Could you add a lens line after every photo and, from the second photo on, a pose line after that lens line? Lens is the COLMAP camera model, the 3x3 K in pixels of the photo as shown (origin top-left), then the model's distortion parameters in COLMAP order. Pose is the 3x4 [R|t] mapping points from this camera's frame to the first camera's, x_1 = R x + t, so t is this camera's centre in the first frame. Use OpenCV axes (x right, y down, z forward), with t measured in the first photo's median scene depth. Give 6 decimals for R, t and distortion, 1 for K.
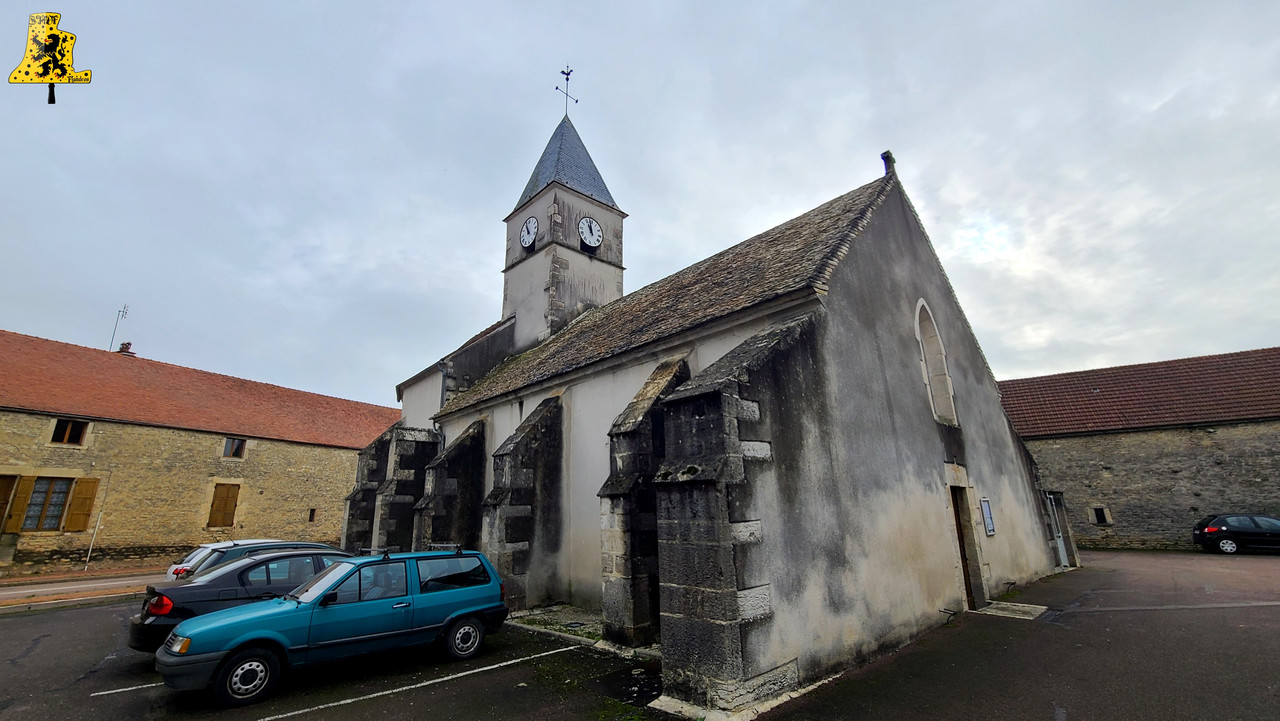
lens RADIAL K [[524.8, 0, 636.3], [0, 524.8, 361.1], [0, 0, 1]] dist [-0.005271, 0.000281]
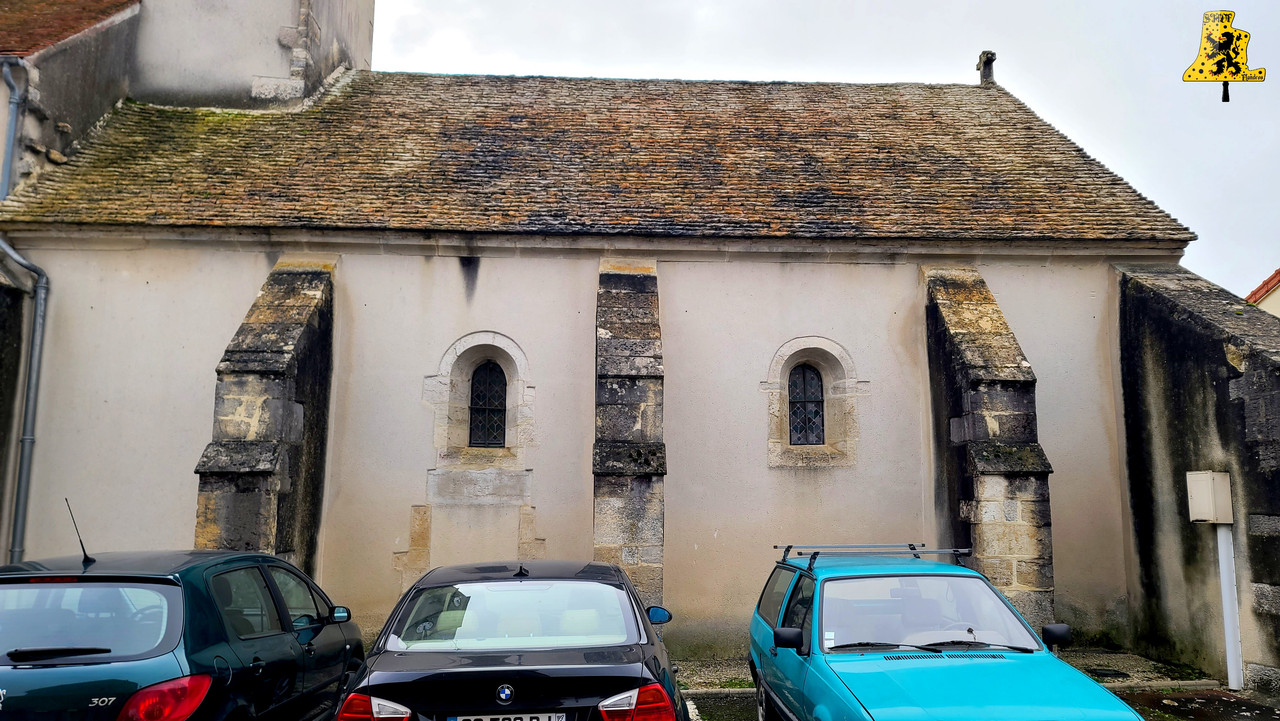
lens RADIAL K [[914.9, 0, 643.2], [0, 914.9, 378.5], [0, 0, 1]] dist [0.073904, -0.070041]
pose [[0.647819, 0.130263, 0.750575, -0.777173], [-0.229900, 0.972764, 0.029602, 0.132878], [-0.726276, -0.191734, 0.660122, 0.369730]]
